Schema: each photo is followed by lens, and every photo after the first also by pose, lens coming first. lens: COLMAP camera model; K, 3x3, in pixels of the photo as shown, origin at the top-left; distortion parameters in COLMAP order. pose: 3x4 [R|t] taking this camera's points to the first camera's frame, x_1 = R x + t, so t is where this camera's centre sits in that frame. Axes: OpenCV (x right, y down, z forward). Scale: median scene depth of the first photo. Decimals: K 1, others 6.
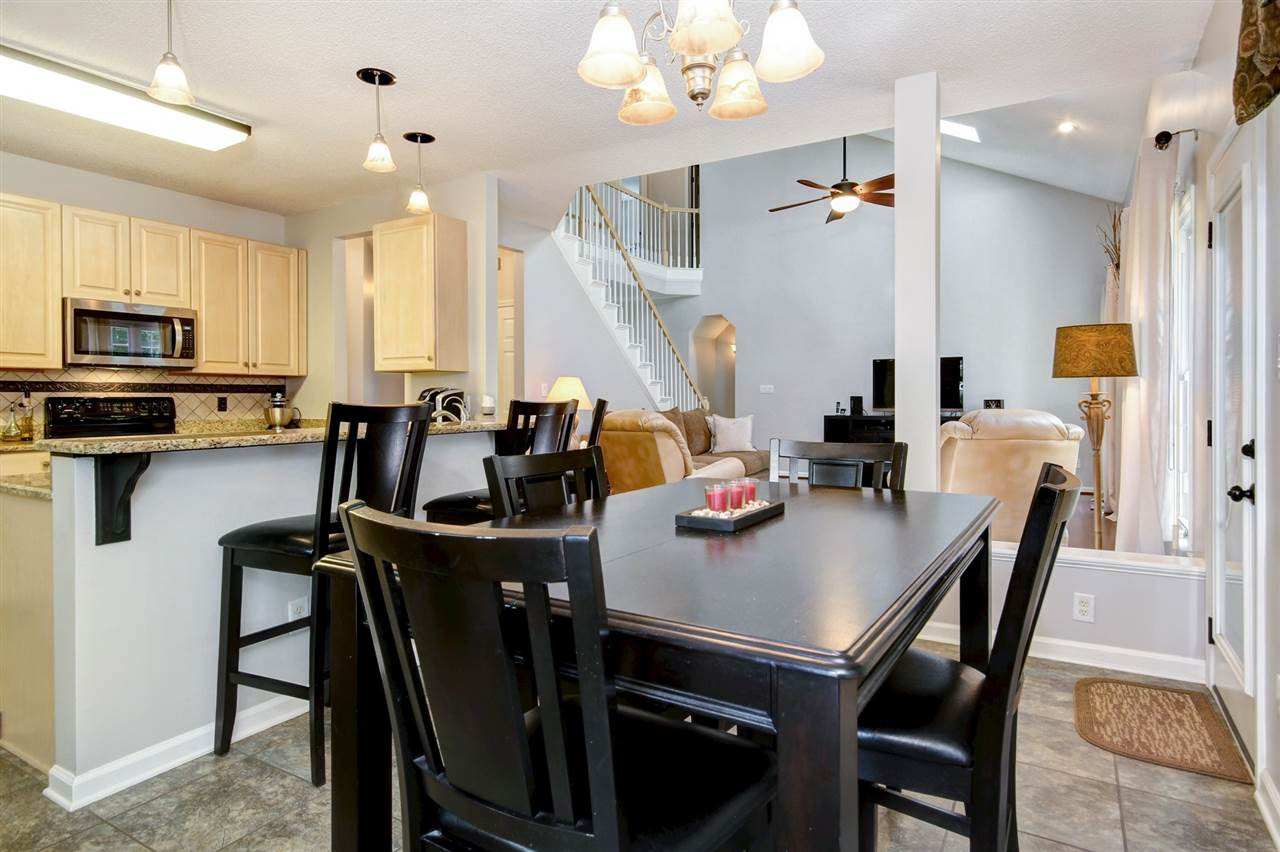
lens RADIAL K [[762.7, 0, 663.3], [0, 762.7, 412.4], [0, 0, 1]] dist [0.028448, -0.000289]
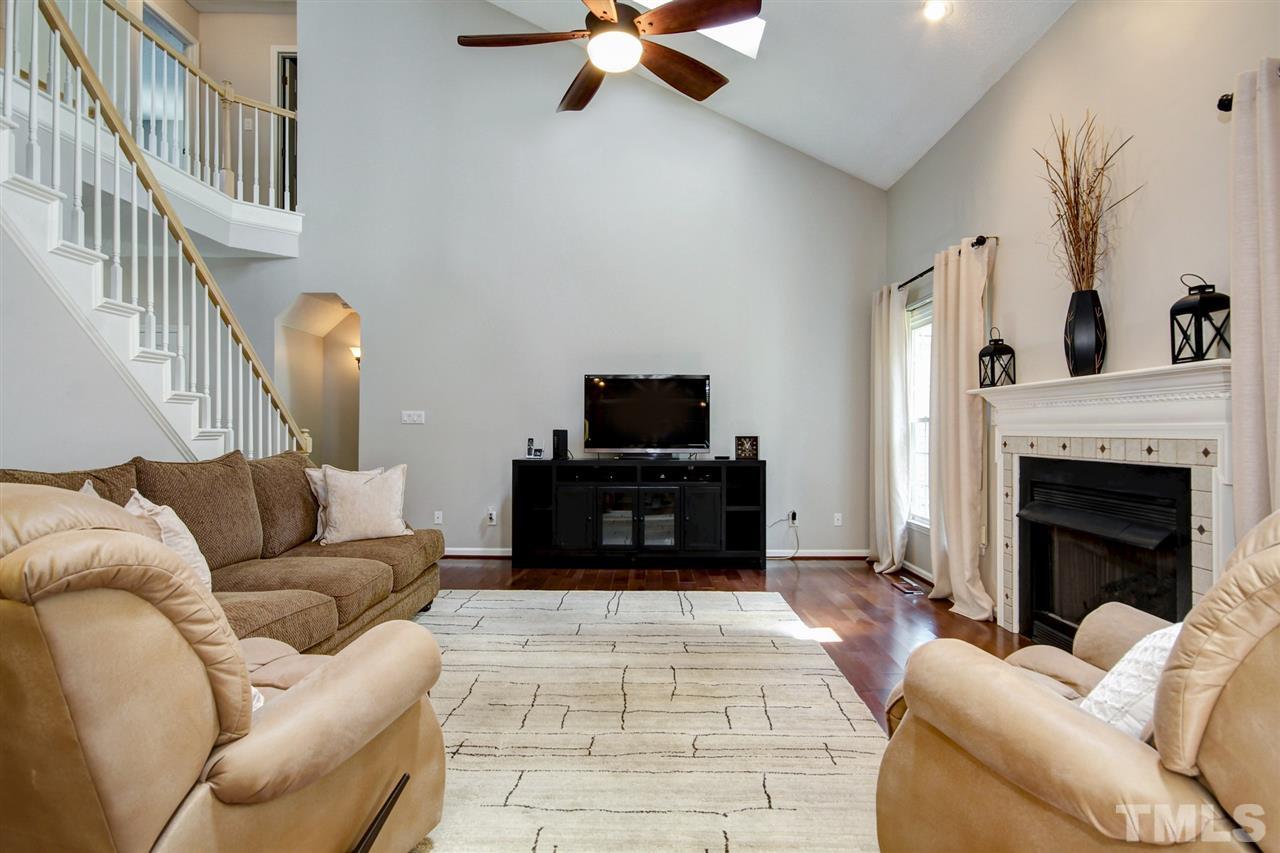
lens RADIAL K [[762.7, 0, 663.3], [0, 762.7, 412.9], [0, 0, 1]] dist [0.028448, -0.000289]
pose [[0.879849, 0.017368, 0.474936, 0.022578], [0.002862, 0.999120, -0.041840, -0.009747], [-0.475245, 0.038172, 0.879025, 0.456609]]
